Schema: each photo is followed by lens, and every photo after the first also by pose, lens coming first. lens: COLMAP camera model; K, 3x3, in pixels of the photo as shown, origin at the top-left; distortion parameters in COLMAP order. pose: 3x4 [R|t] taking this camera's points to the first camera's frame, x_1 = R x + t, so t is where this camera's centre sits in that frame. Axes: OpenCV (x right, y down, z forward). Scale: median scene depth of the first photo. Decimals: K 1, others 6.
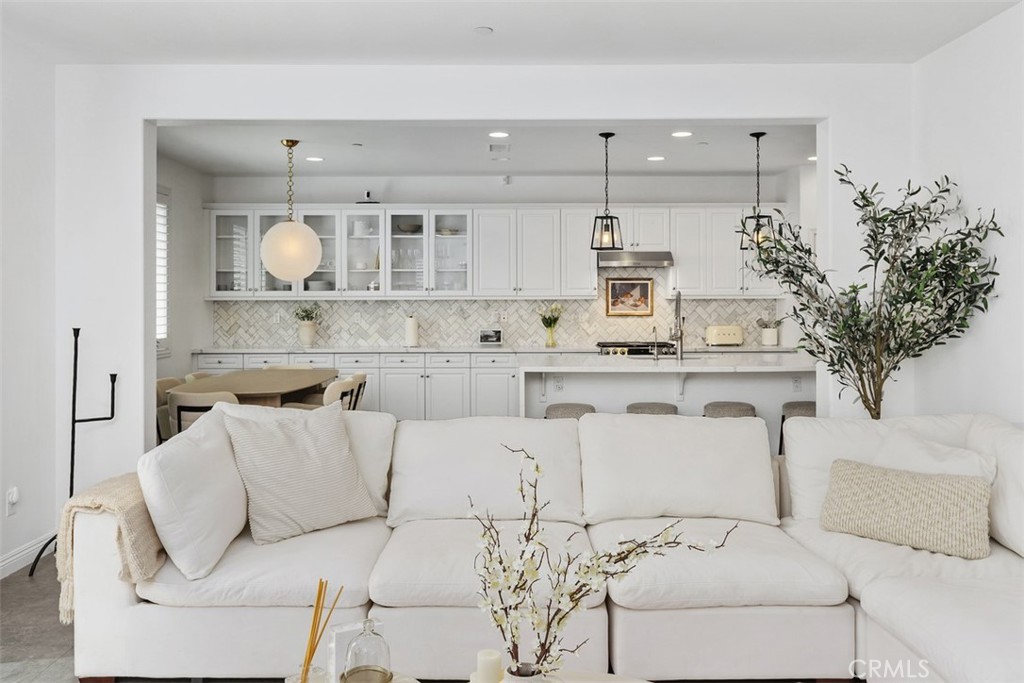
lens RADIAL K [[862.0, 0, 510.5], [0, 862.0, 300.2], [0, 0, 1]] dist [-0.001655, -0.000185]
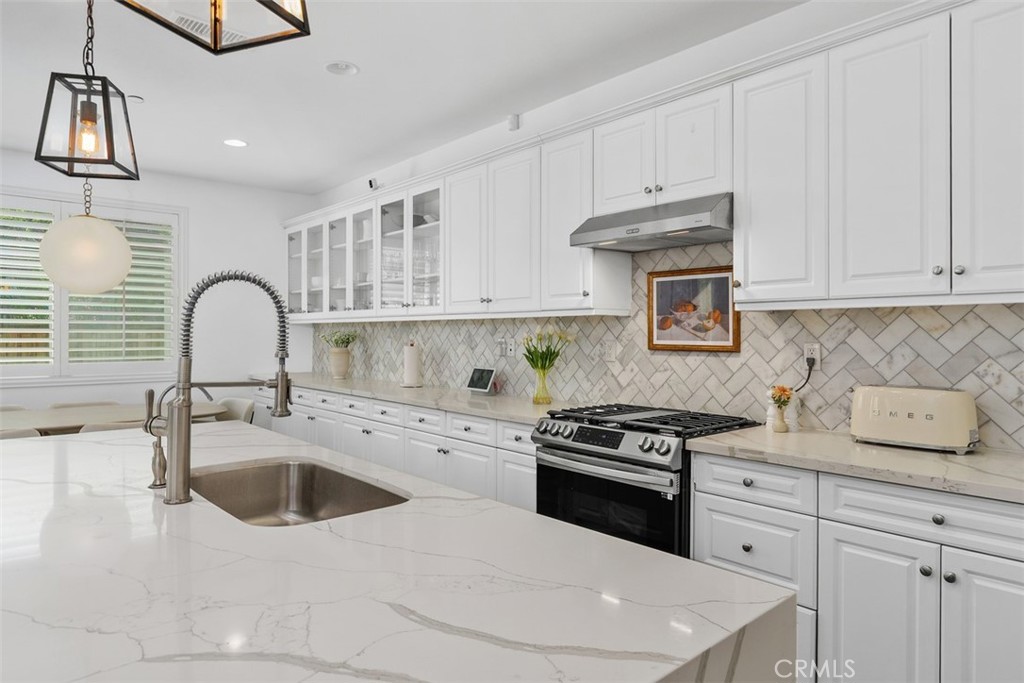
lens RADIAL K [[619.1, 0, 511.1], [0, 619.1, 327.9], [0, 0, 1]] dist [-0.003172, -0.004101]
pose [[0.656677, -0.002969, -0.754166, 0.322843], [-0.003775, 0.999967, -0.007223, 0.008339], [0.754163, 0.007590, 0.656644, 0.713587]]
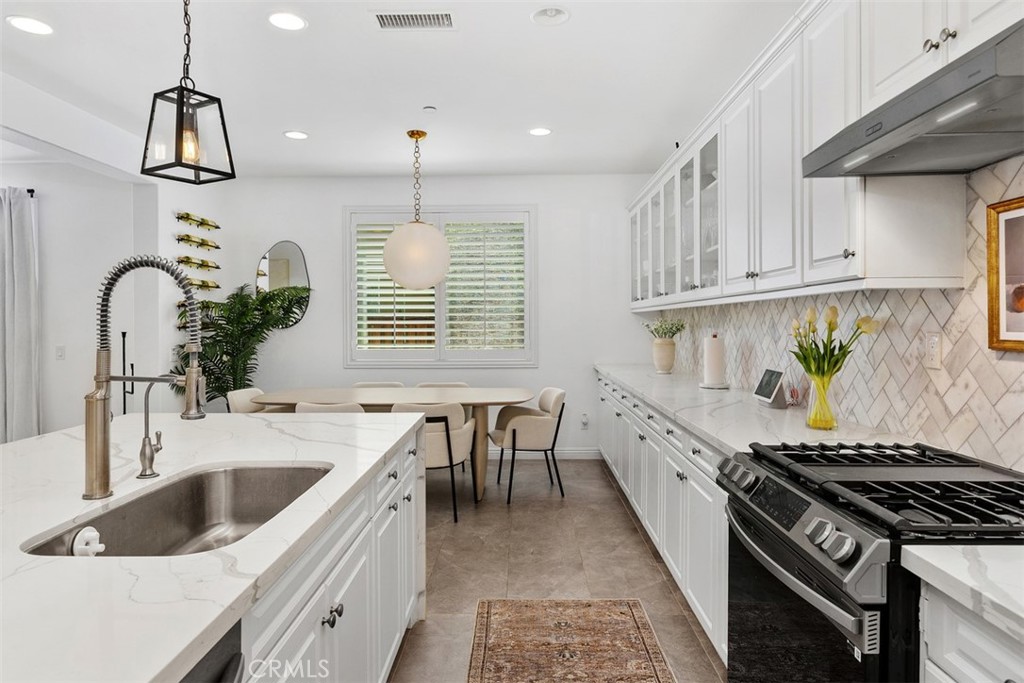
lens RADIAL K [[619.1, 0, 511.1], [0, 619.1, 327.9], [0, 0, 1]] dist [-0.003172, -0.004101]
pose [[-0.025119, 0.010011, -0.999634, 0.298987], [0.005022, 0.999939, 0.009888, 0.008718], [0.999672, -0.004771, -0.025168, 0.861514]]
